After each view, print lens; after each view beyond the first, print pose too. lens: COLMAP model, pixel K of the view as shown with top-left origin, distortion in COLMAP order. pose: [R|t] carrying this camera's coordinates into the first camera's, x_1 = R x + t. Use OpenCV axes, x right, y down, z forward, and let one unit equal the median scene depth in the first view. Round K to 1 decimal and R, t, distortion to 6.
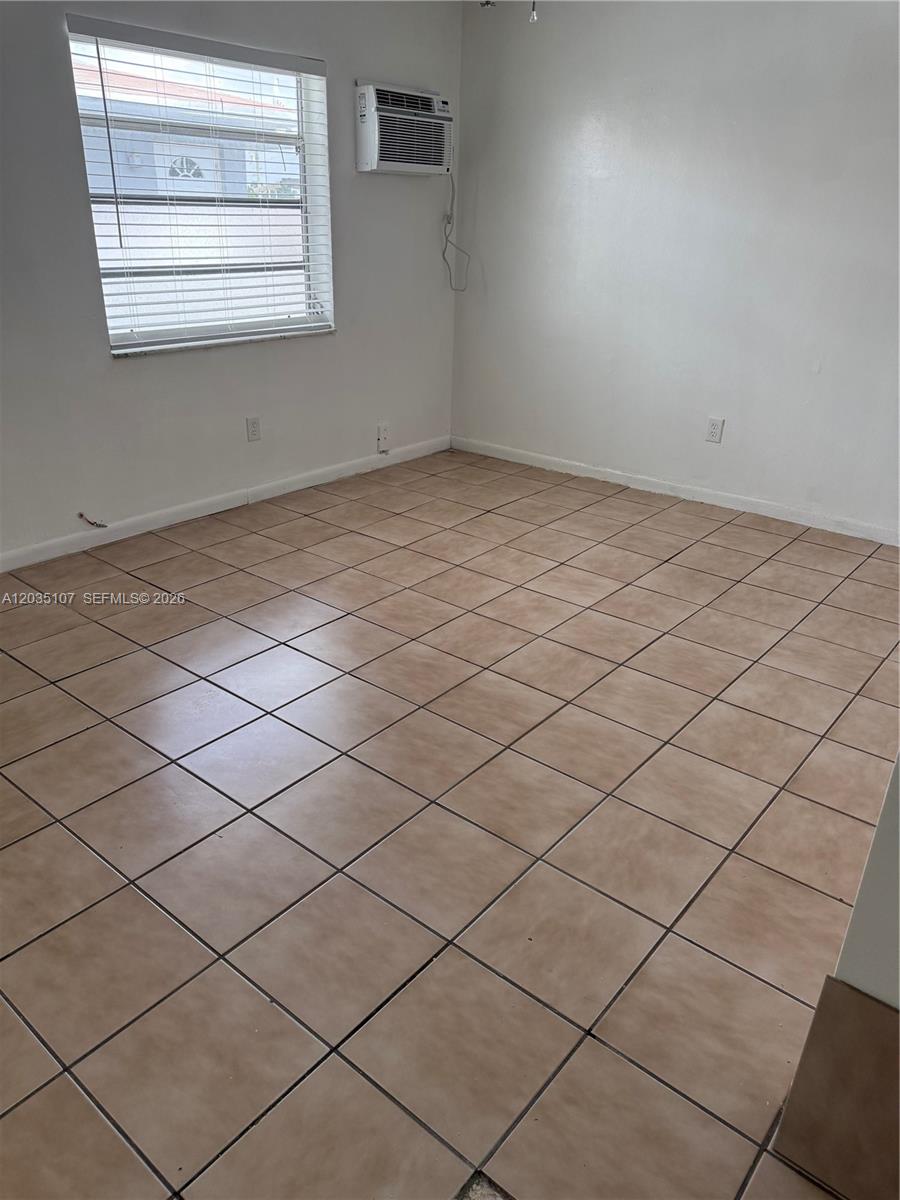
lens RADIAL K [[845.4, 0, 440.5], [0, 845.4, 604.4], [0, 0, 1]] dist [0.131549, -0.197511]
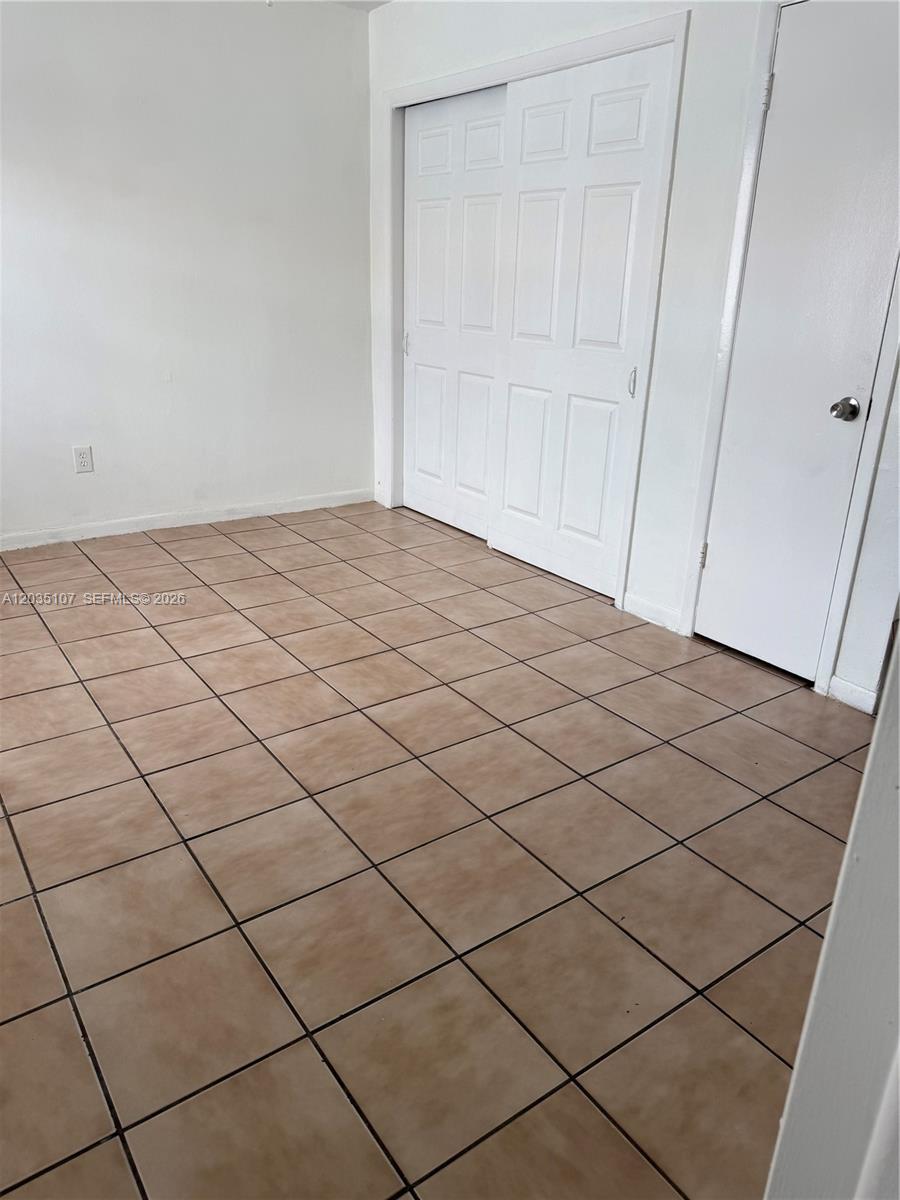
lens RADIAL K [[845.4, 0, 440.5], [0, 845.4, 604.4], [0, 0, 1]] dist [0.131549, -0.197511]
pose [[0.255507, -0.361206, 0.896798, -0.569493], [0.384614, 0.889003, 0.248486, -0.177943], [-0.887011, 0.281431, 0.366071, 0.439536]]
